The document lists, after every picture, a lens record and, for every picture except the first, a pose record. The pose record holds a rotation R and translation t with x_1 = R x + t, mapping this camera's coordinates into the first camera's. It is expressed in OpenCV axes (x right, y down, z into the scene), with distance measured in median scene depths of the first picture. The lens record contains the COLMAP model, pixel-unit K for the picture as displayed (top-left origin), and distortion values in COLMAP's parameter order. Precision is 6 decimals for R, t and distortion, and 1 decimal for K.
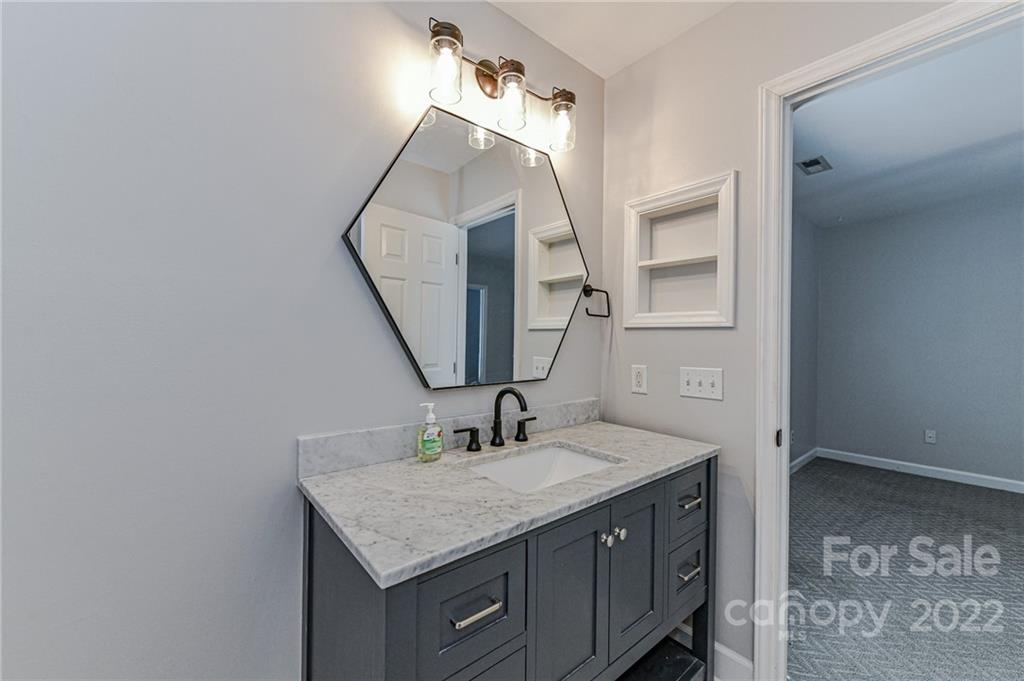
lens RADIAL K [[402.8, 0, 514.9], [0, 402.8, 341.3], [0, 0, 1]] dist [0.002002, 0.000109]
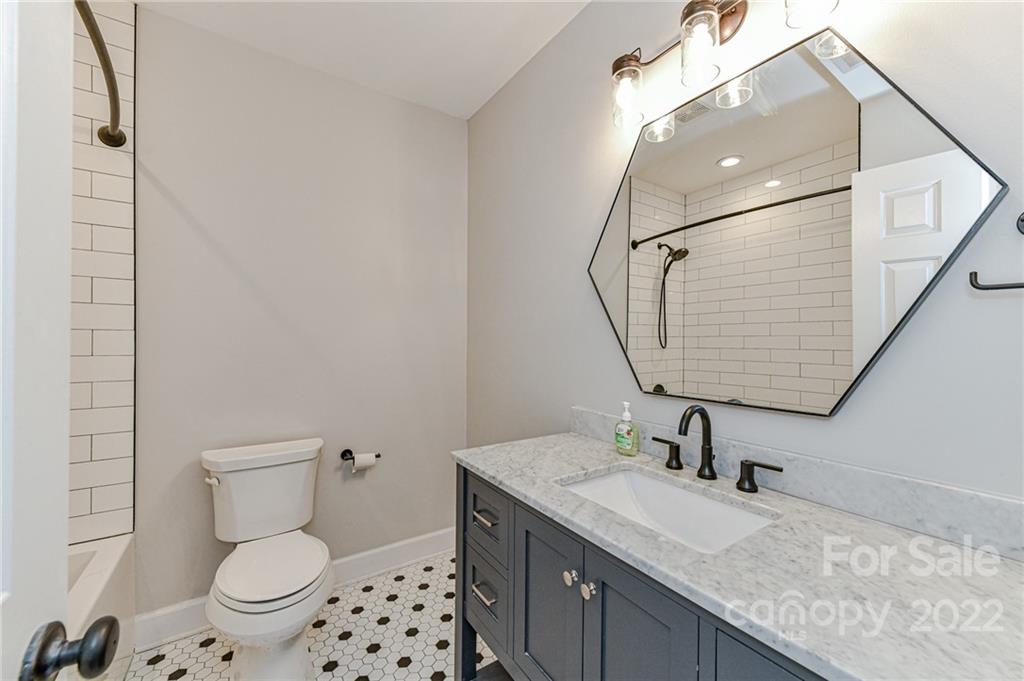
lens RADIAL K [[402.8, 0, 514.9], [0, 402.8, 341.3], [0, 0, 1]] dist [0.002002, 0.000109]
pose [[-0.114967, -0.011191, -0.993306, 0.917720], [-0.015900, 0.999829, -0.009424, 0.000982], [0.993242, 0.014711, -0.115125, 0.814358]]
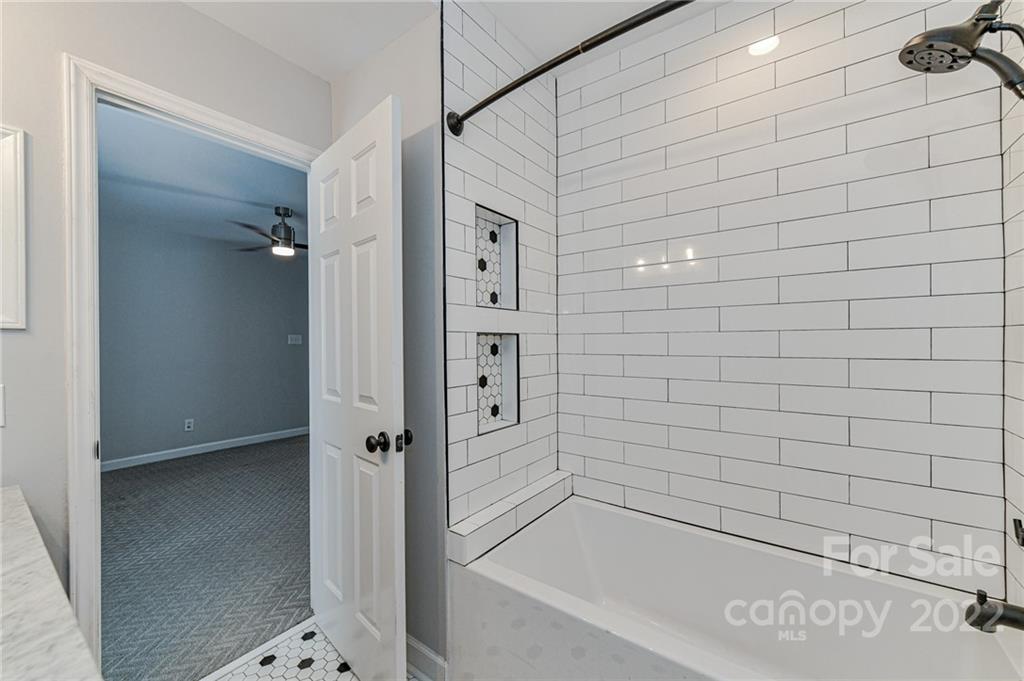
lens RADIAL K [[402.8, 0, 514.9], [0, 402.8, 341.3], [0, 0, 1]] dist [0.002002, 0.000109]
pose [[-0.237575, -0.003300, 0.971364, -0.531104], [0.010316, 0.999929, 0.005920, -0.008229], [-0.971314, 0.011427, -0.237525, 0.307176]]
